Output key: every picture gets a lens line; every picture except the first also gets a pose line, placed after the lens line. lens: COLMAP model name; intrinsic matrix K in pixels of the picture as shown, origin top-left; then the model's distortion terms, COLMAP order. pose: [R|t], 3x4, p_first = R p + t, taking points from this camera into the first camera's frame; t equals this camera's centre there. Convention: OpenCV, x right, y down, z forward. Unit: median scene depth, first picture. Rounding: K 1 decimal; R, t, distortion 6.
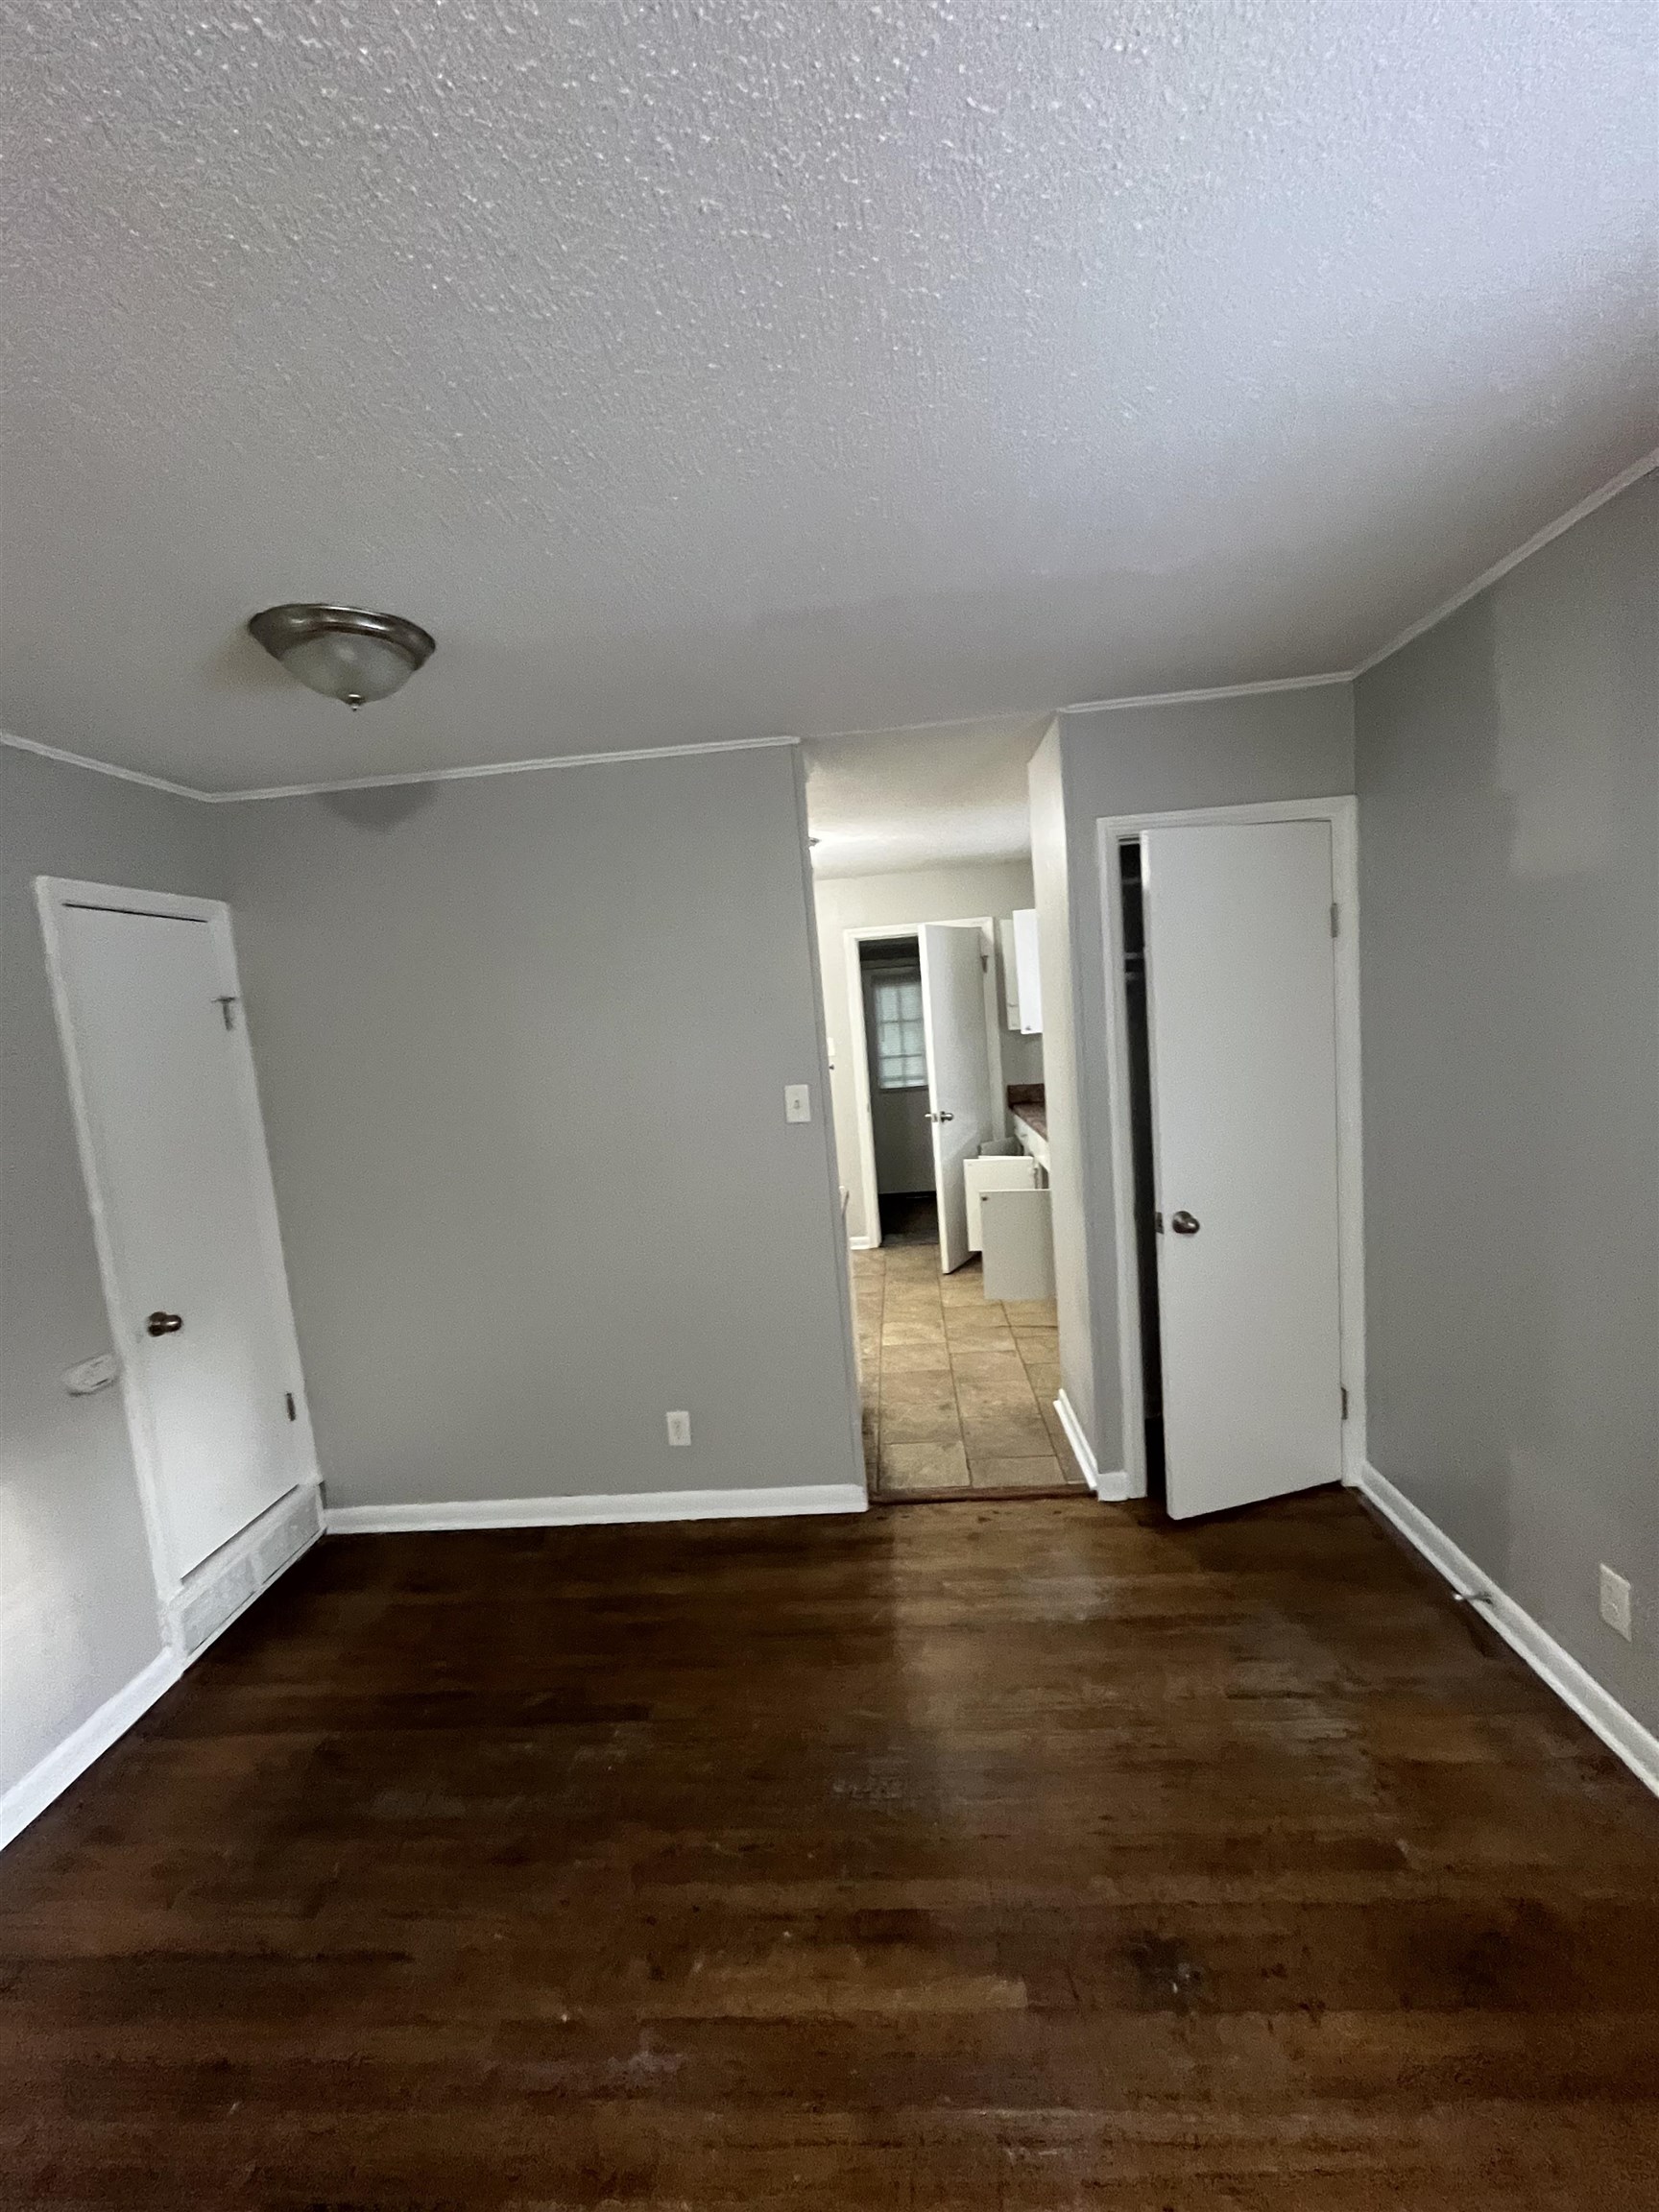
lens RADIAL K [[895.8, 0, 833.9], [0, 895.8, 1100.1], [0, 0, 1]] dist [-0.013128, 0.000303]
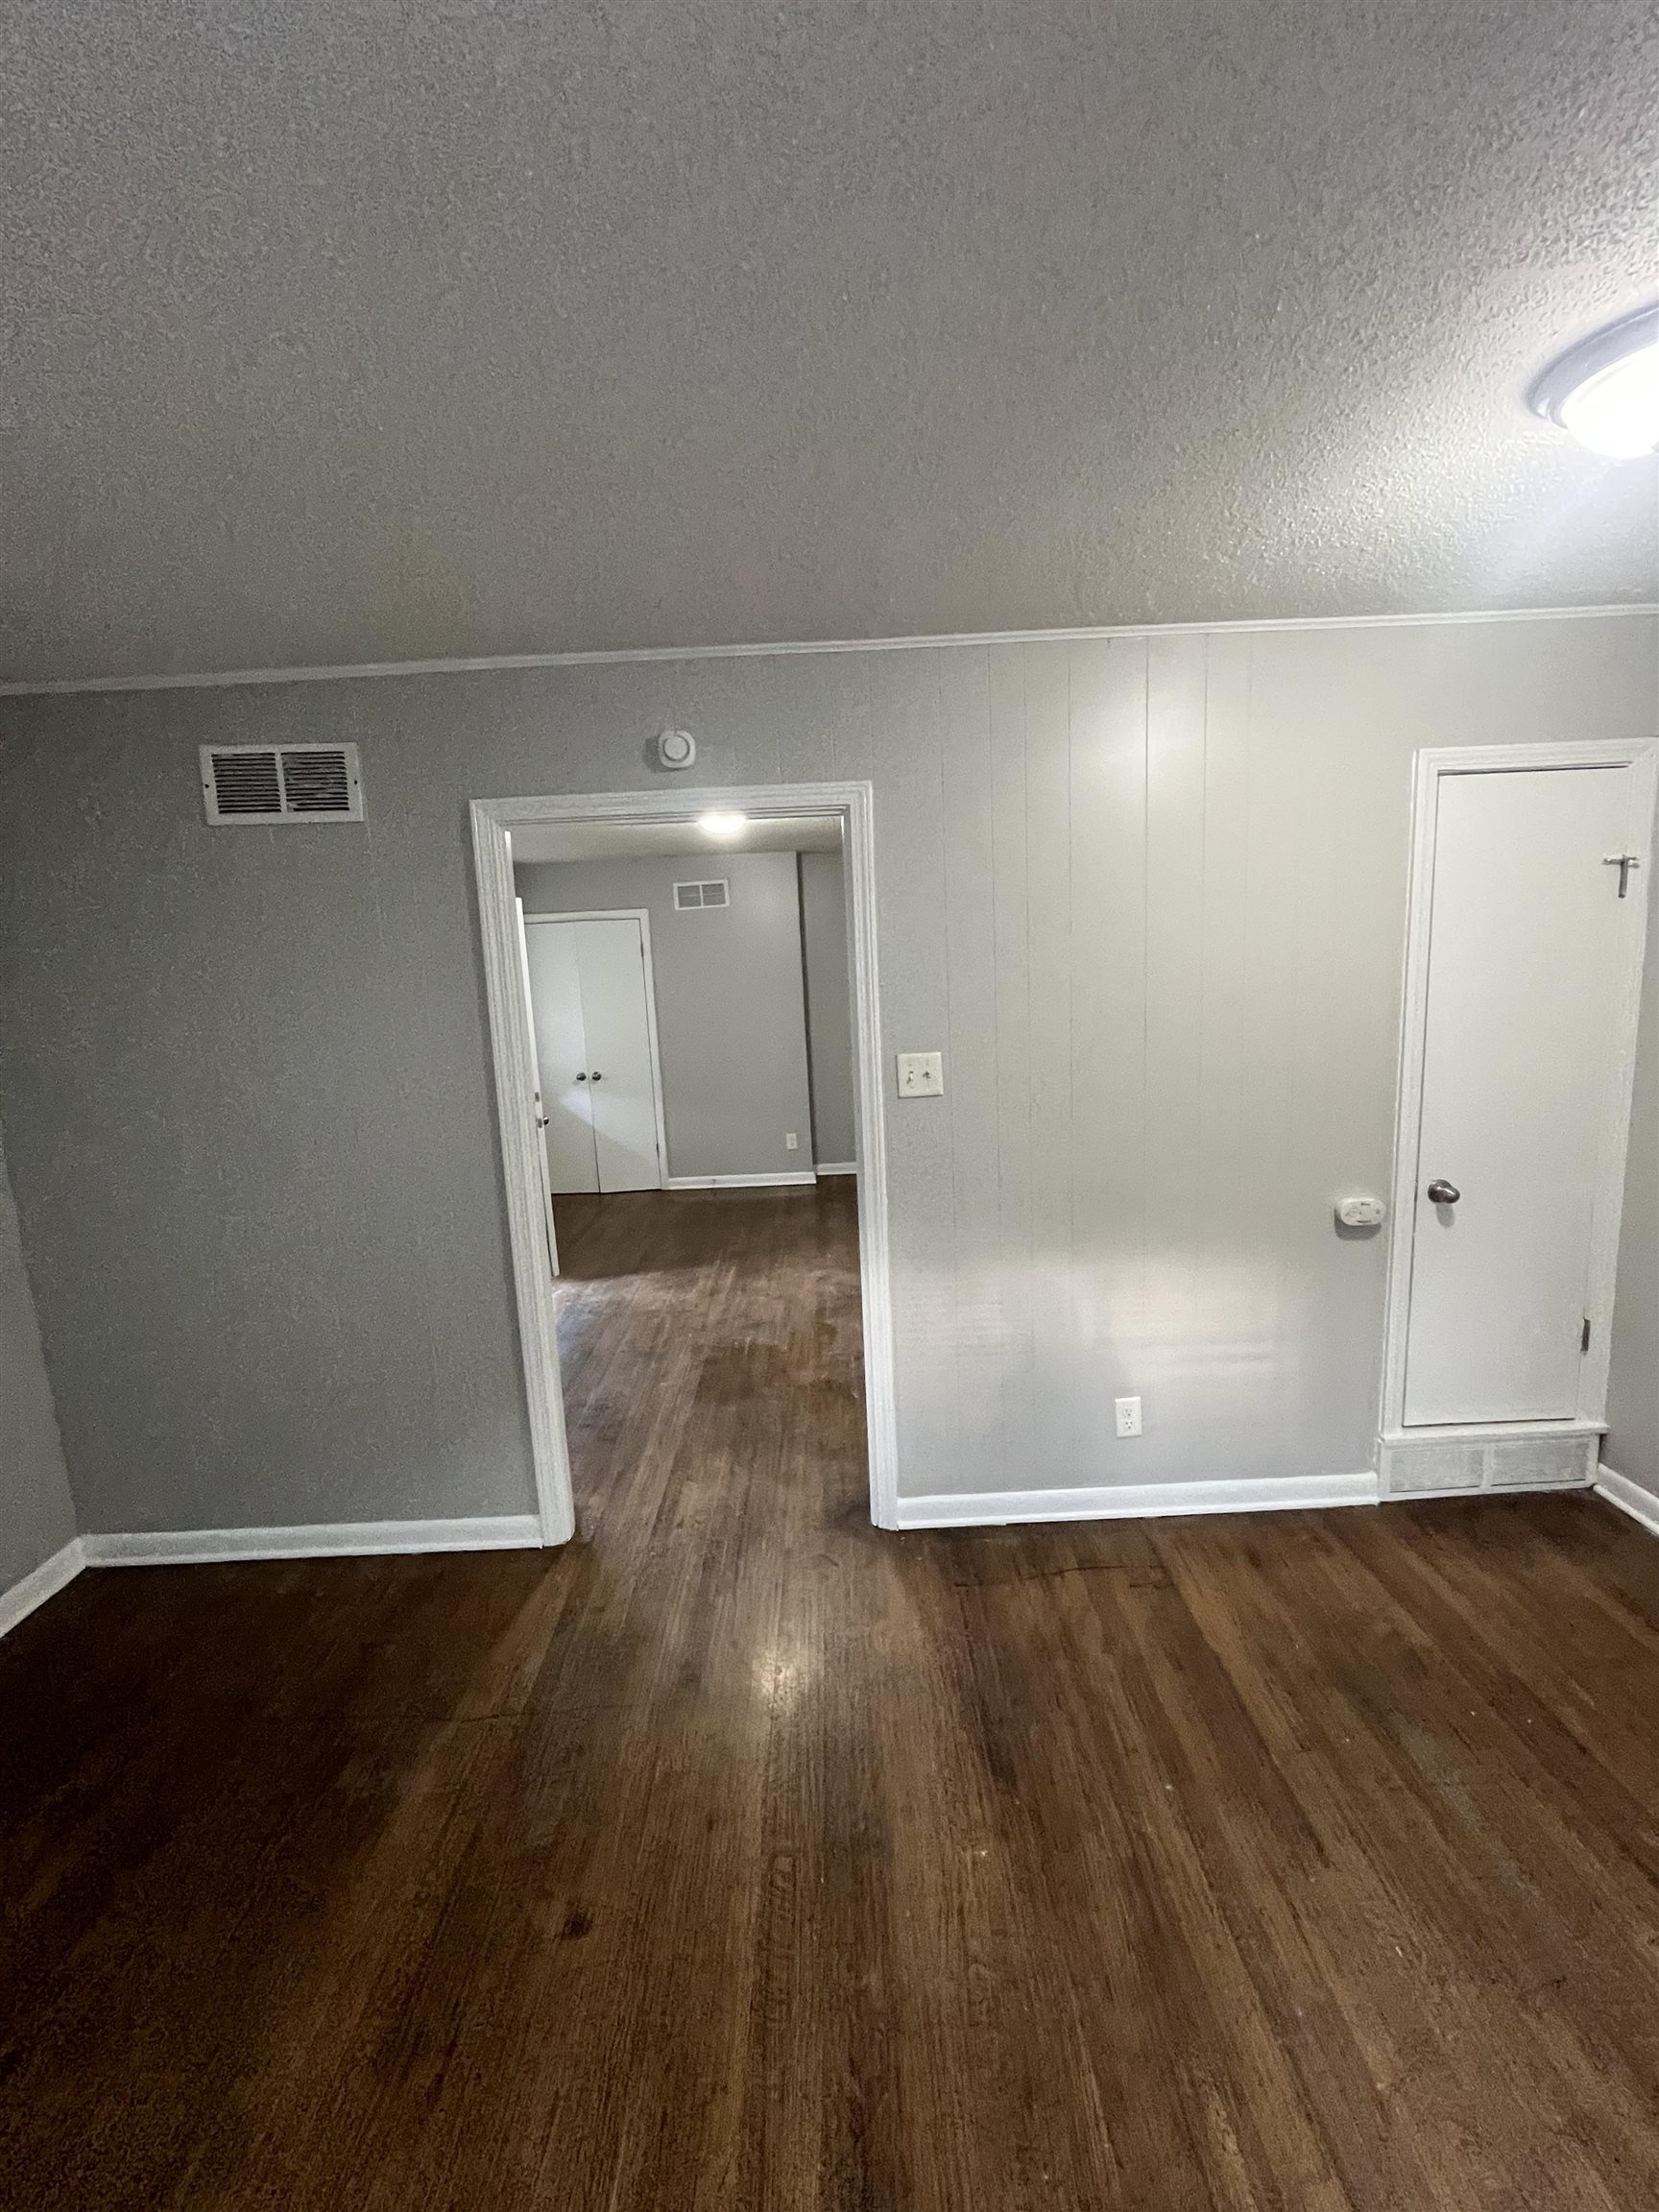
lens RADIAL K [[895.8, 0, 833.9], [0, 895.8, 1100.1], [0, 0, 1]] dist [-0.013128, 0.000303]
pose [[0.072784, 0.224097, -0.971845, 0.169023], [-0.066856, 0.973334, 0.219434, -0.028974], [0.995104, 0.049002, 0.085825, 0.216150]]
